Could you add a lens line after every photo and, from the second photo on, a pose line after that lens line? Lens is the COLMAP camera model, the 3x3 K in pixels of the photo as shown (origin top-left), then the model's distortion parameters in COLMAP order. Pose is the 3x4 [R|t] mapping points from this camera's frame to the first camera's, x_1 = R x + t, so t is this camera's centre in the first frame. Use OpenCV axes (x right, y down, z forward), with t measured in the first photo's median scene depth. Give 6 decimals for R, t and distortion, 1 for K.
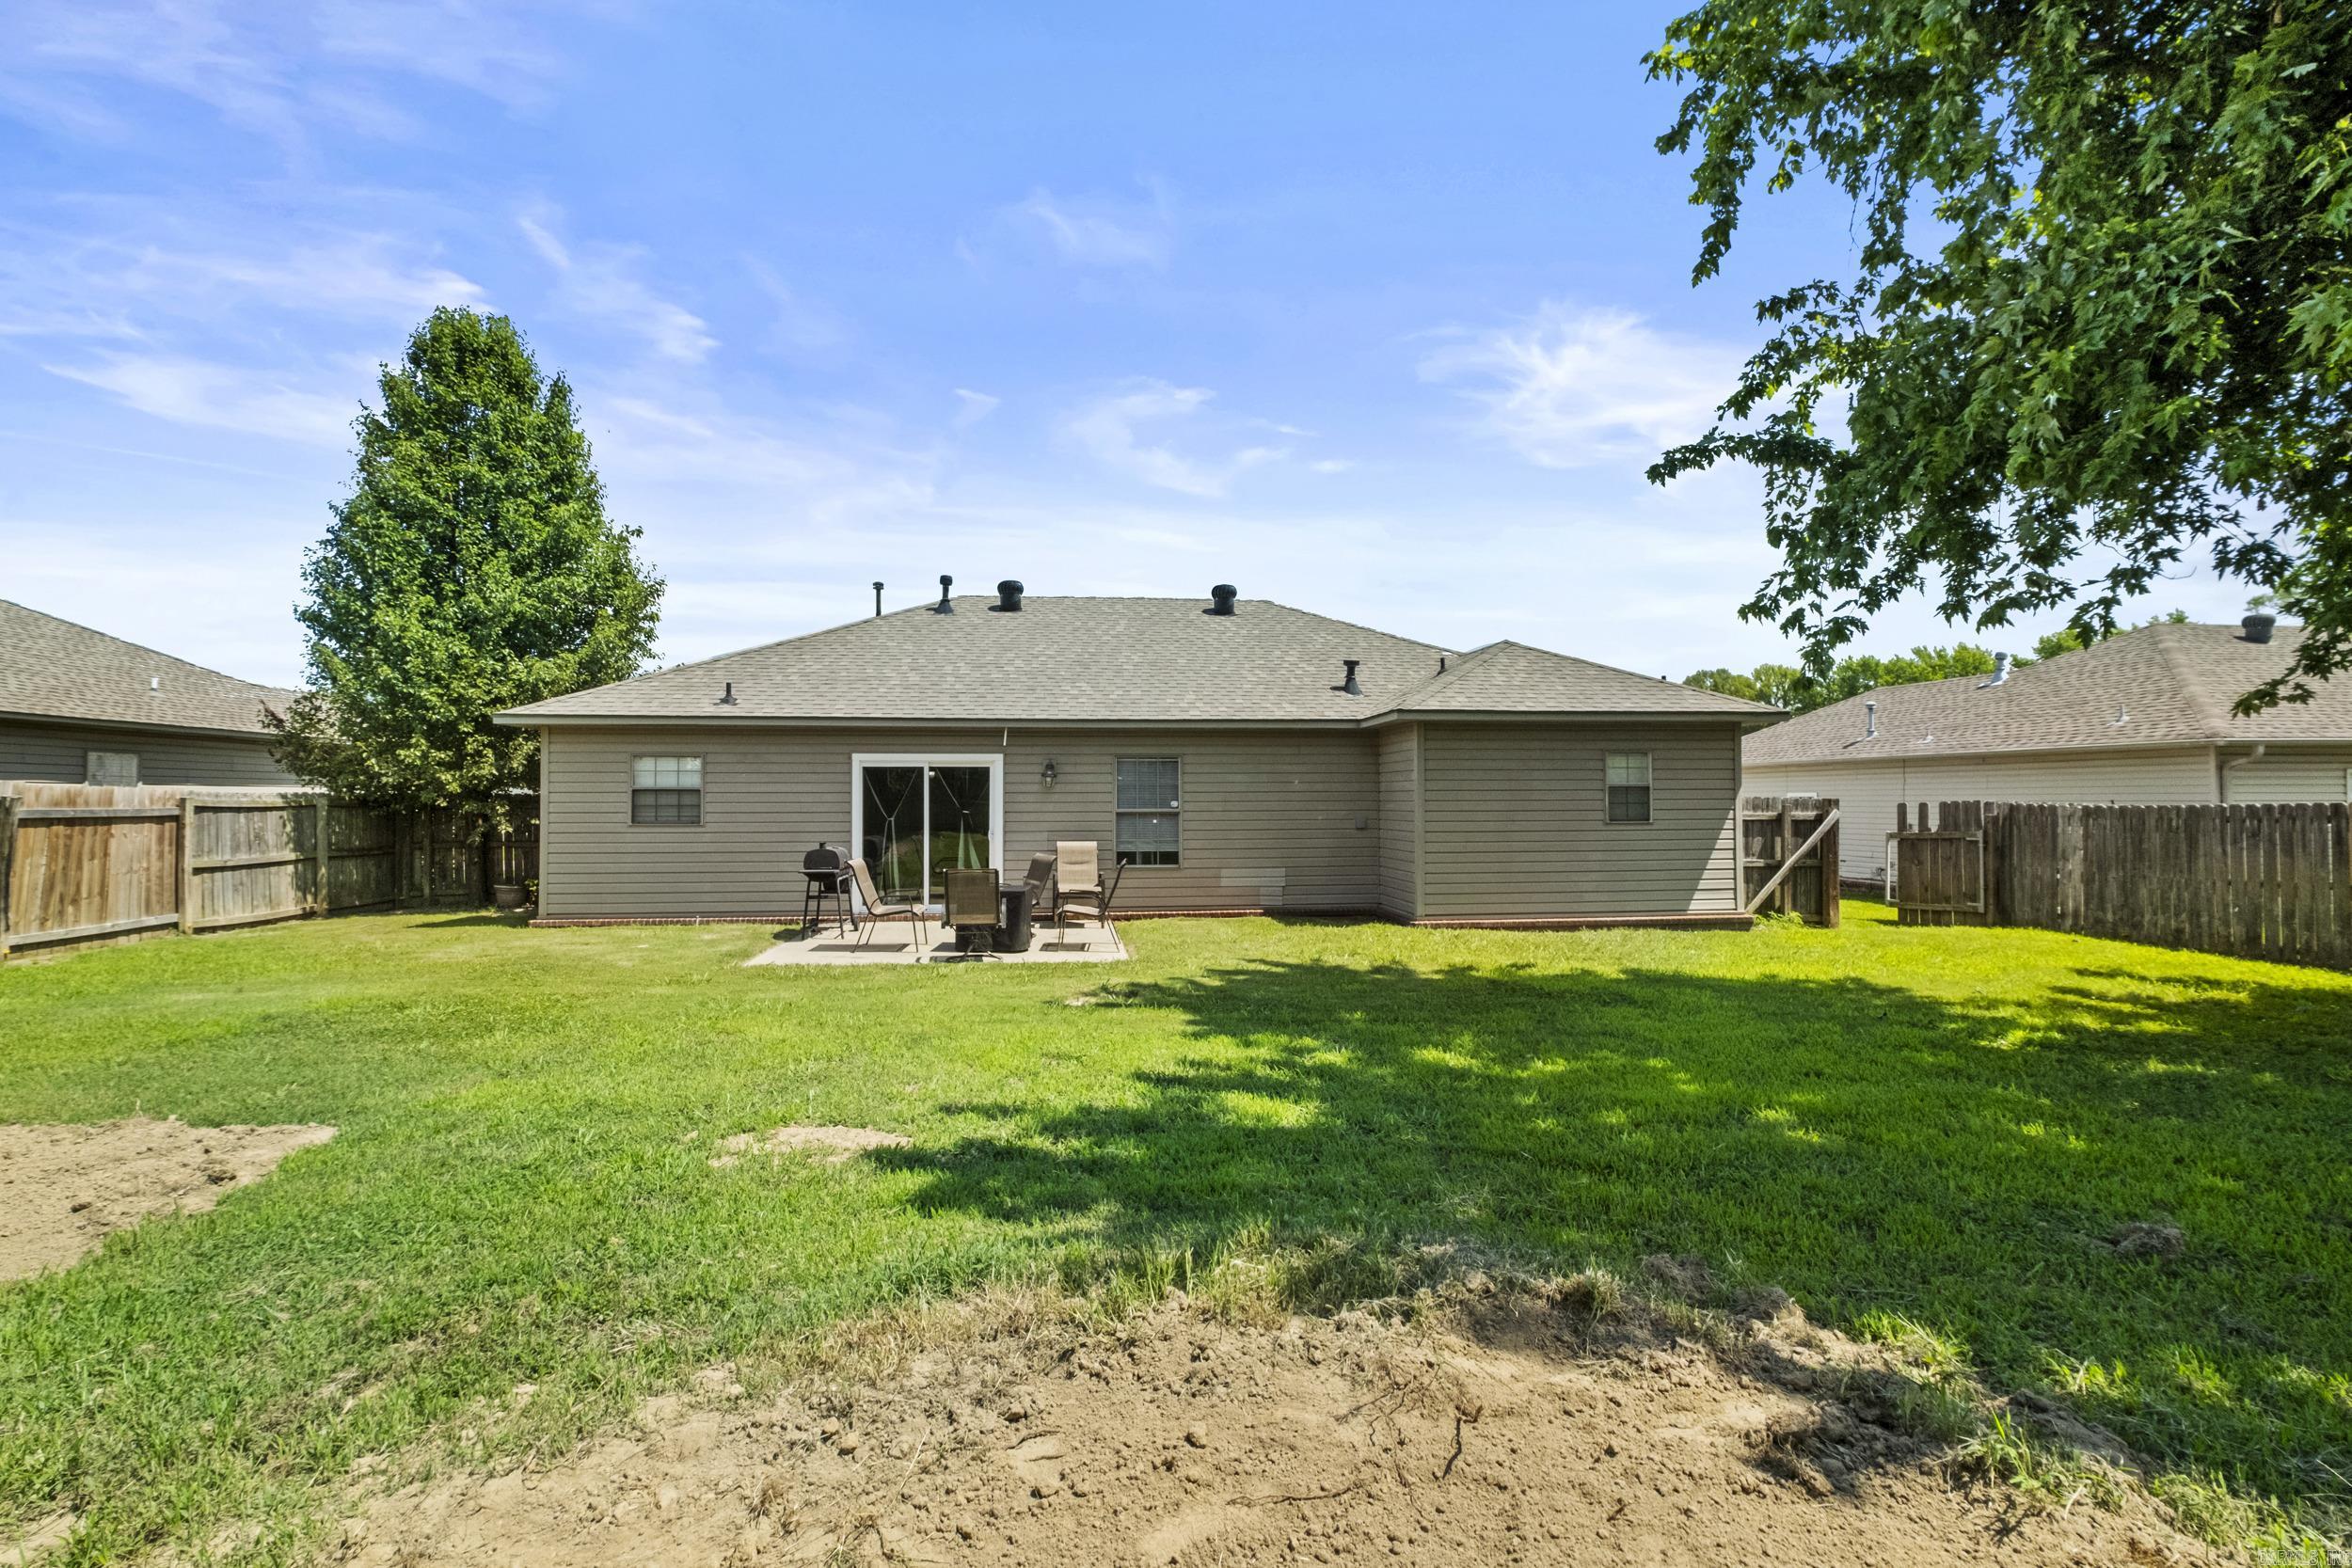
lens RADIAL K [[1044.5, 0, 1176.4], [0, 1044.5, 778.9], [0, 0, 1]] dist [-0.008598, 0.001653]
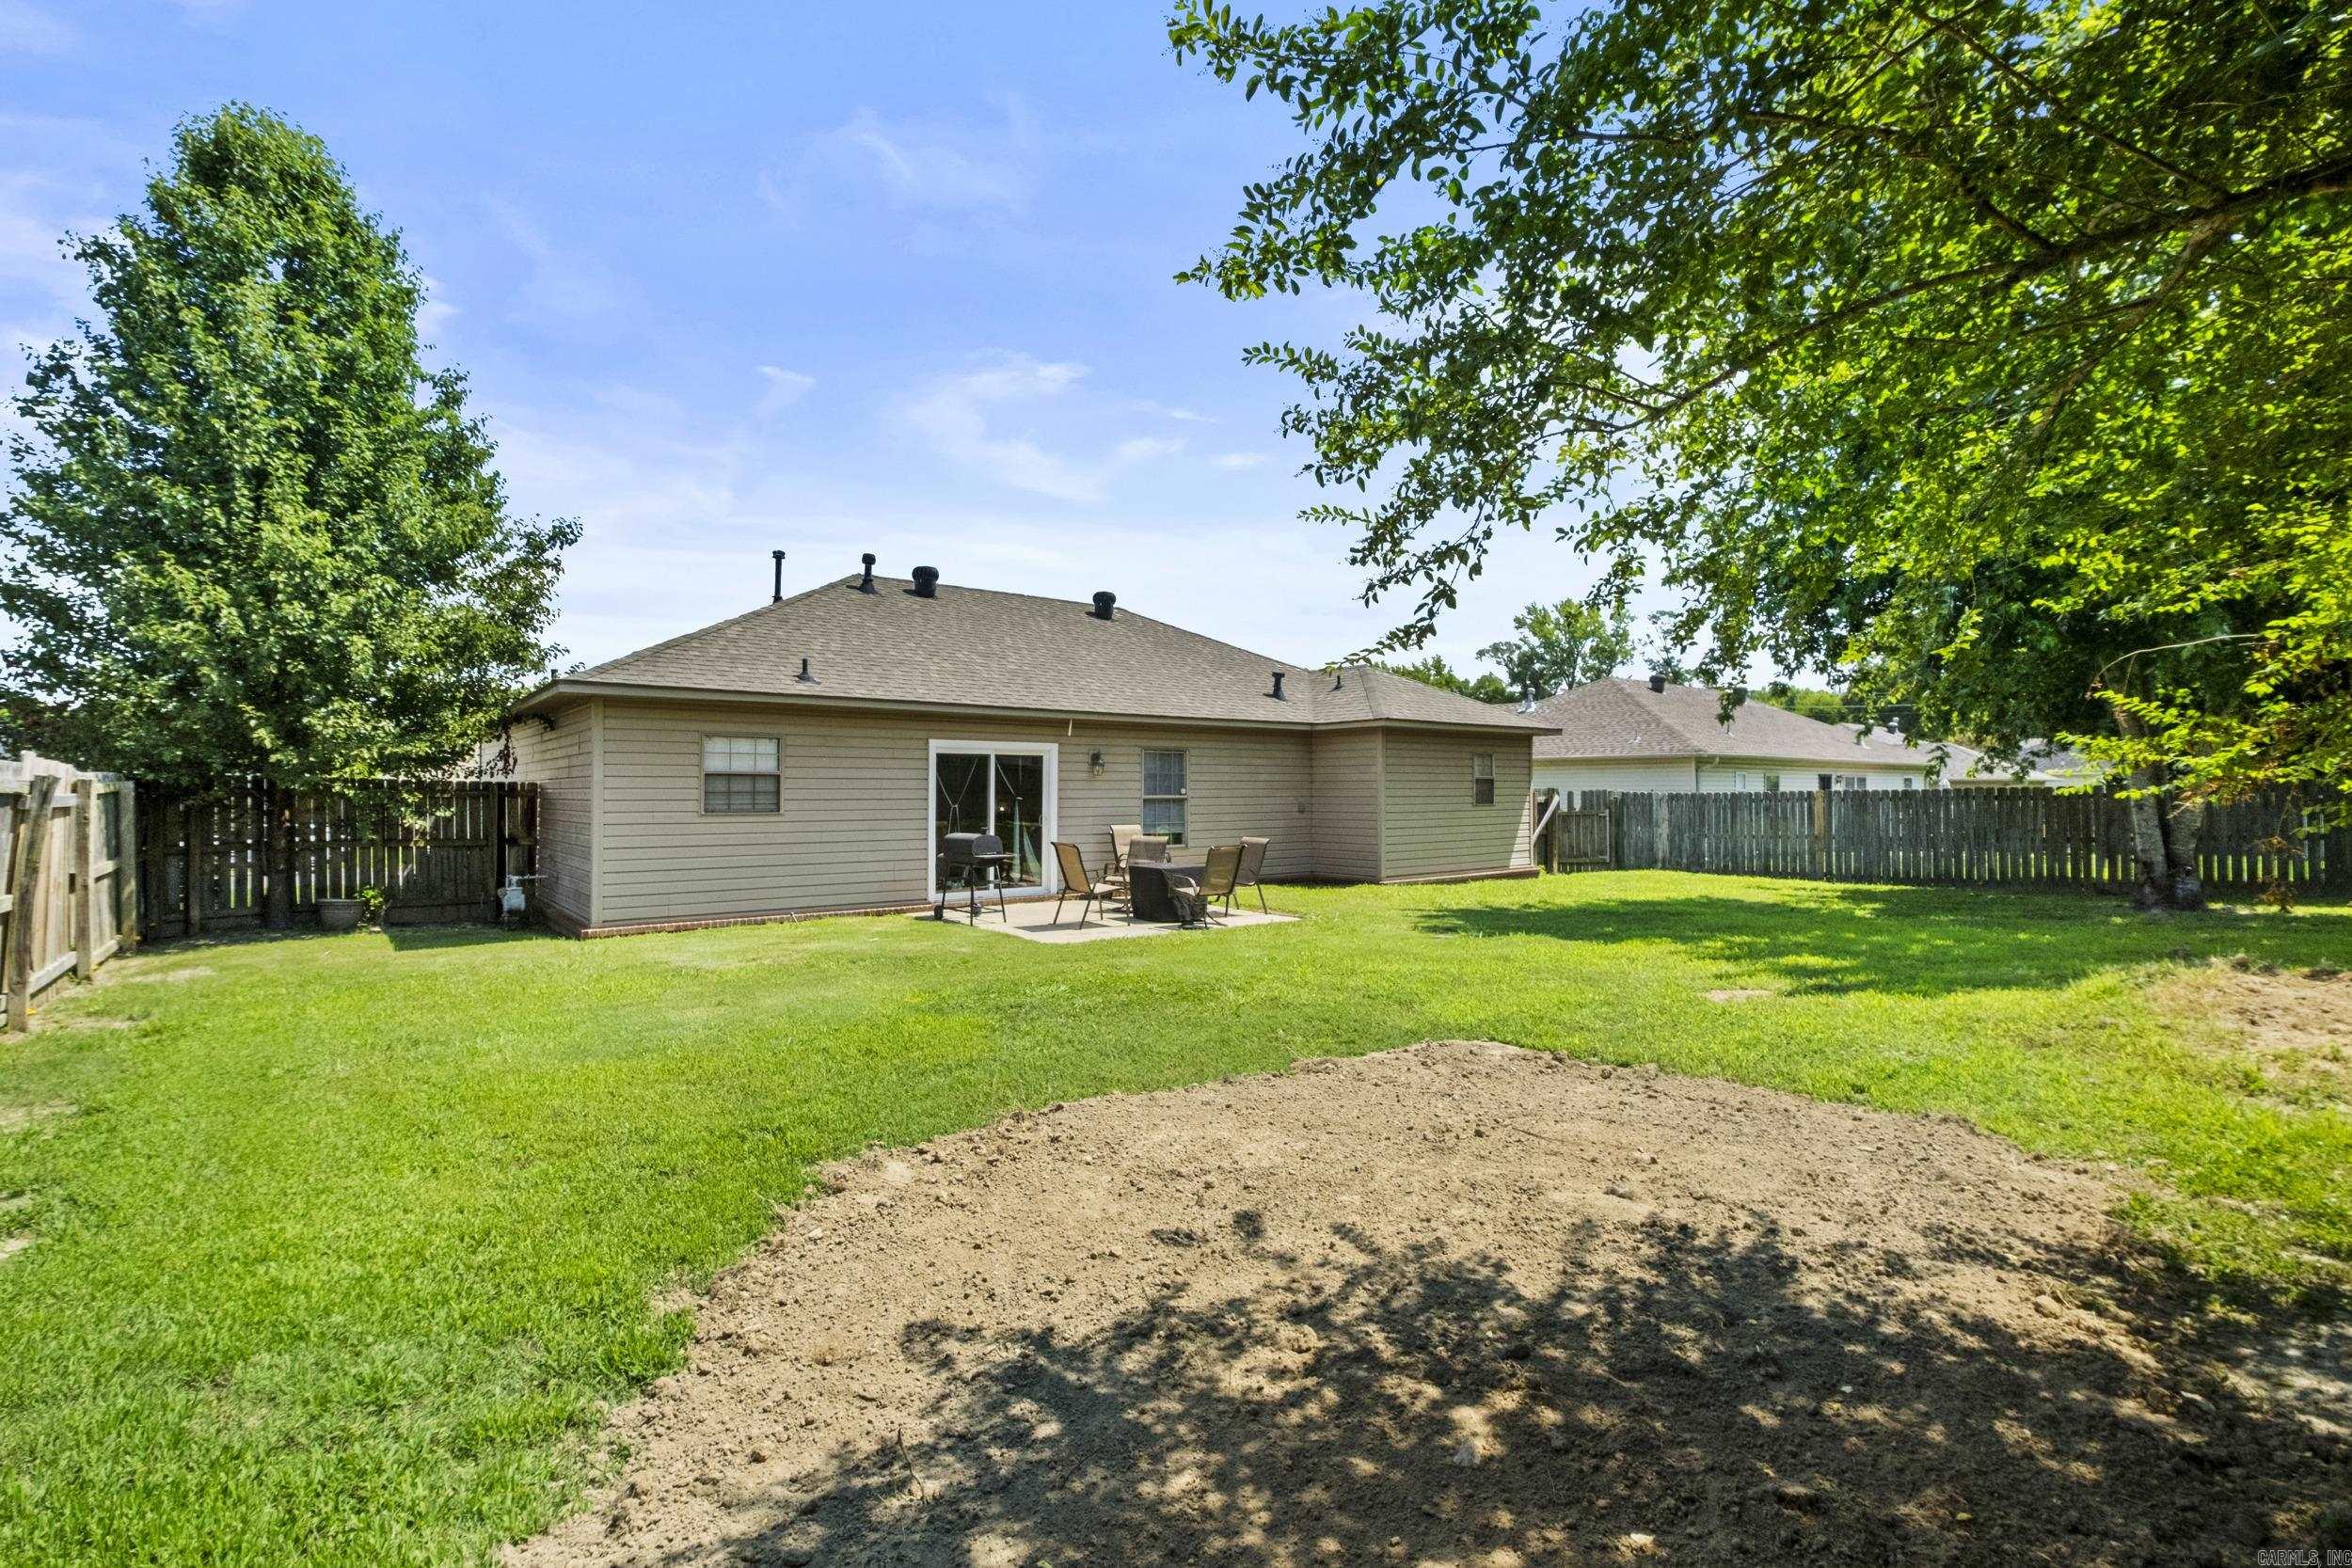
lens RADIAL K [[1044.5, 0, 1177.3], [0, 1044.5, 798.2], [0, 0, 1]] dist [-0.008598, 0.001653]
pose [[0.842272, -0.002969, 0.539044, -0.651018], [-0.011364, 0.999665, 0.023262, 0.005624], [-0.538932, -0.025719, 0.841956, 0.047967]]
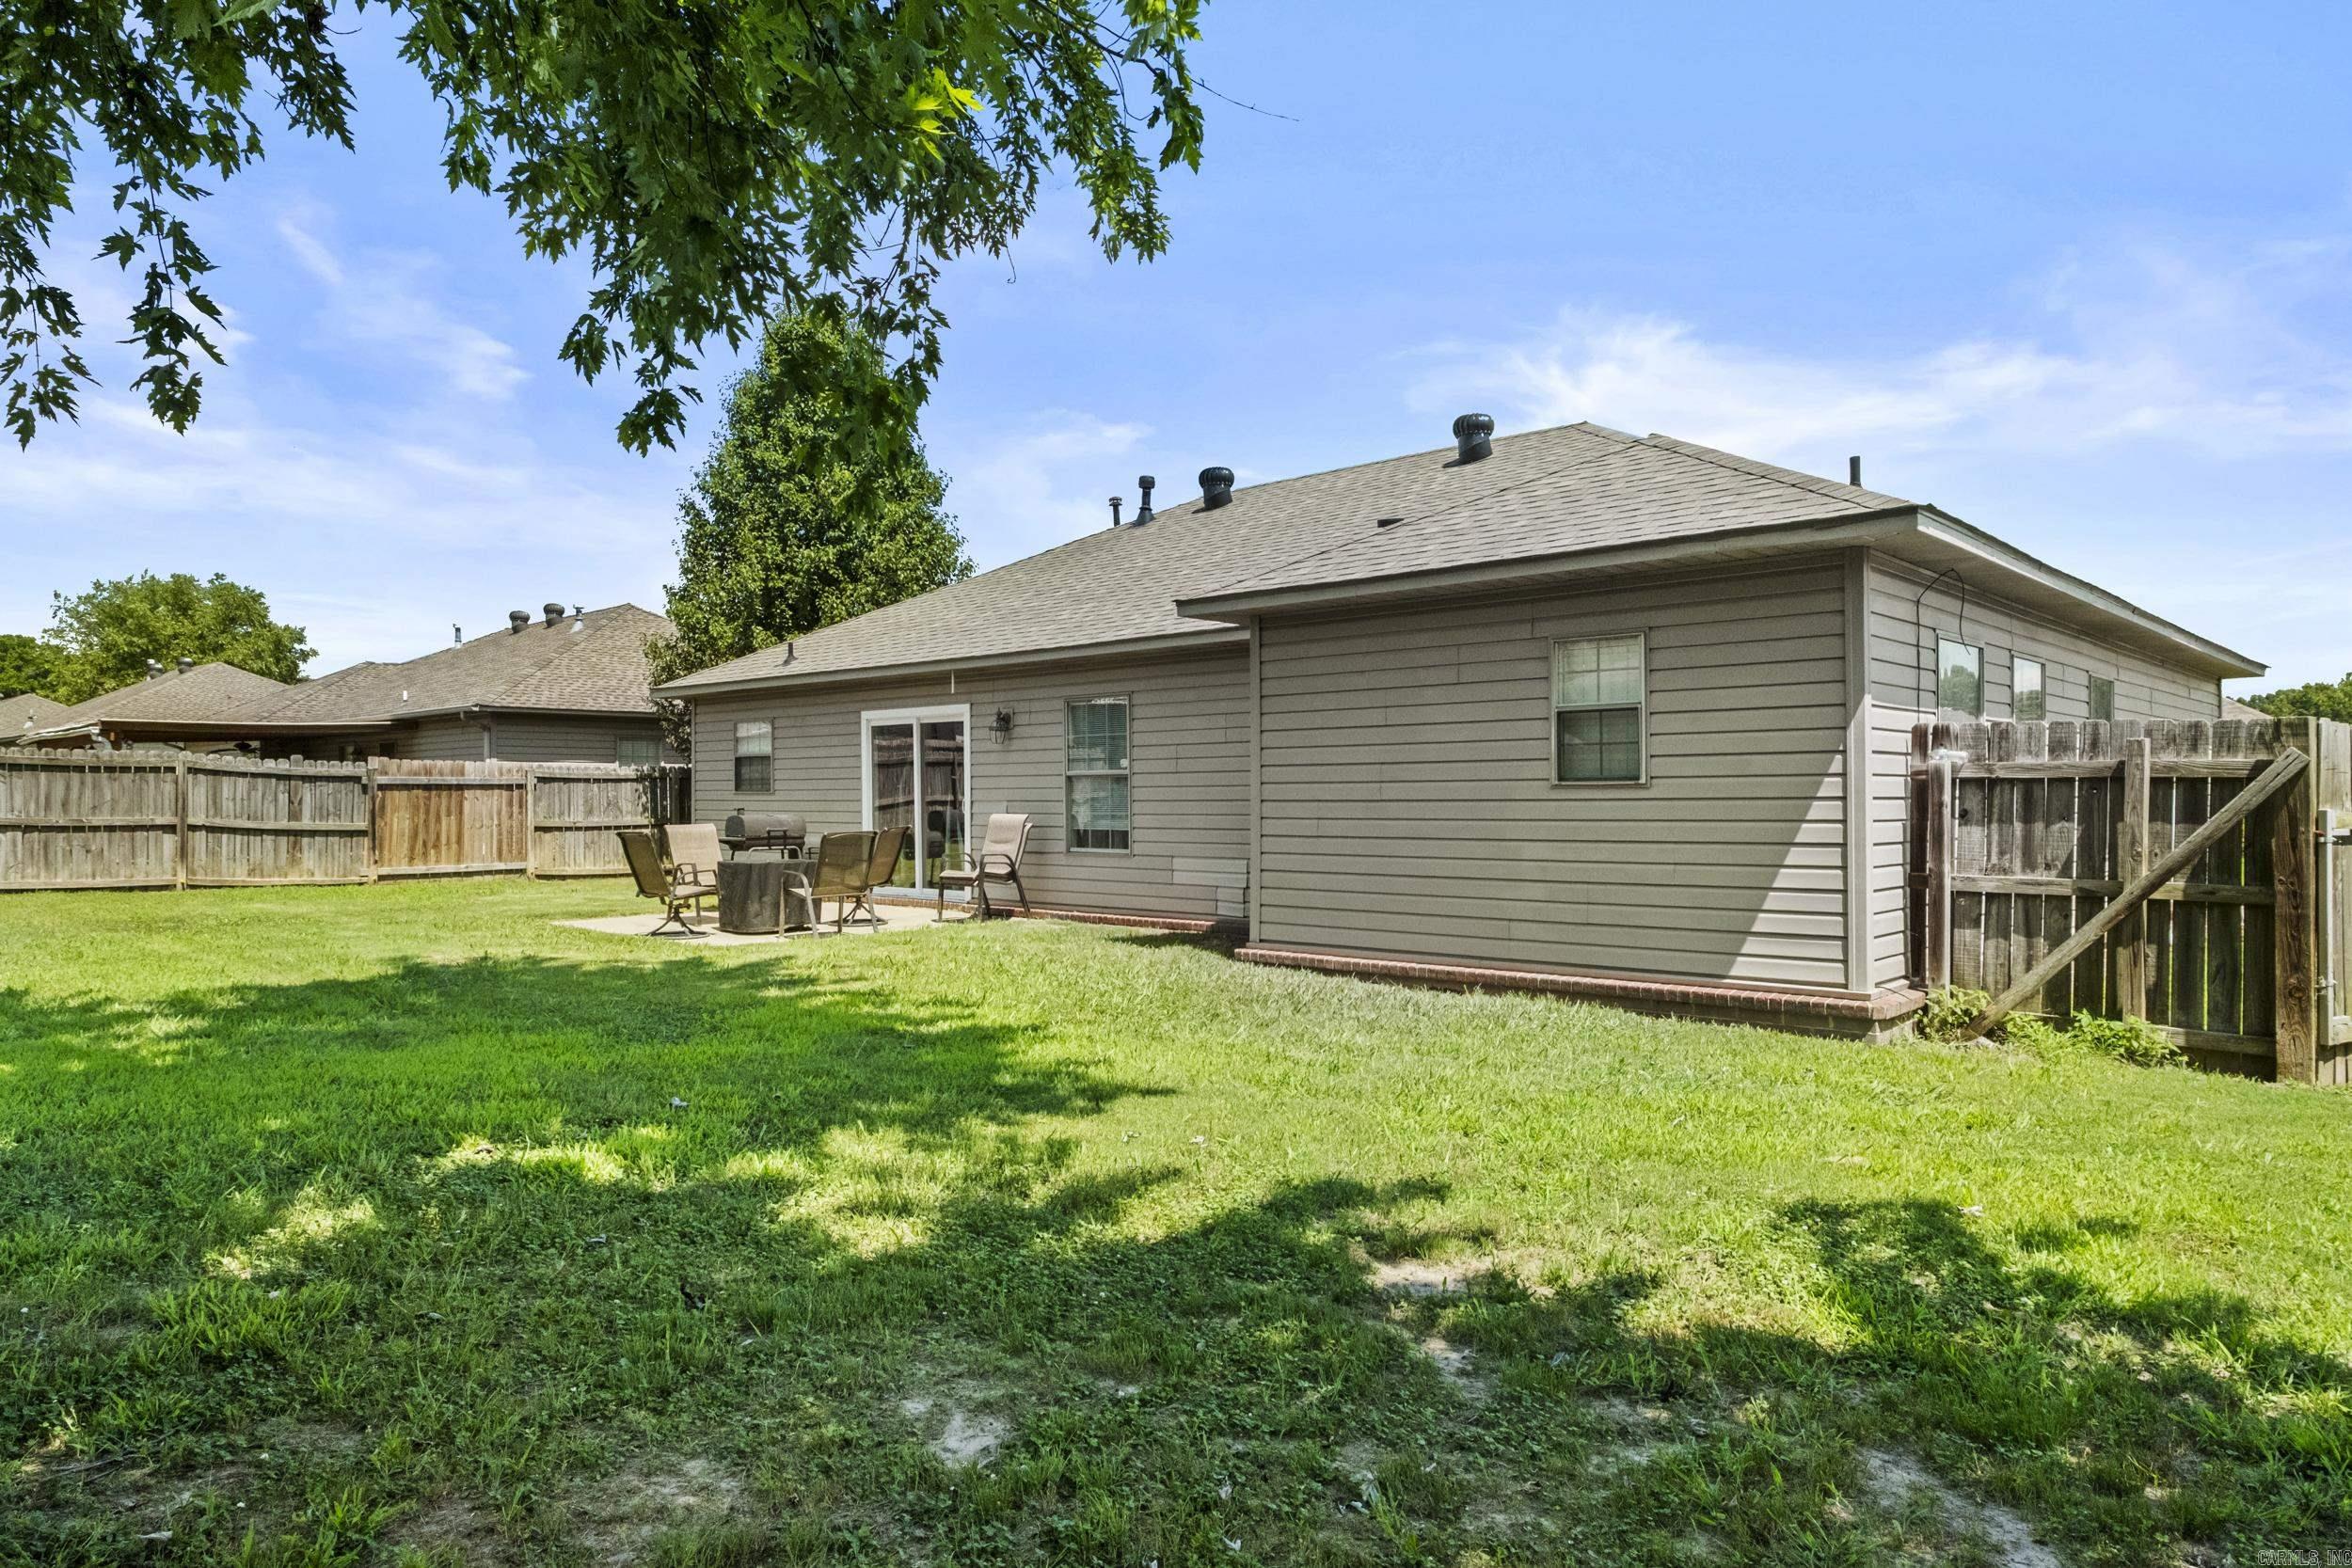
lens RADIAL K [[1444.1, 0, 1187.6], [0, 1444.1, 787.8], [0, 0, 1]] dist [-0.006705, 0.000146]
pose [[0.656070, -0.004564, -0.754686, 0.800571], [0.018196, 0.999787, 0.009772, 0.033343], [0.754481, -0.020143, 0.656013, 0.412270]]
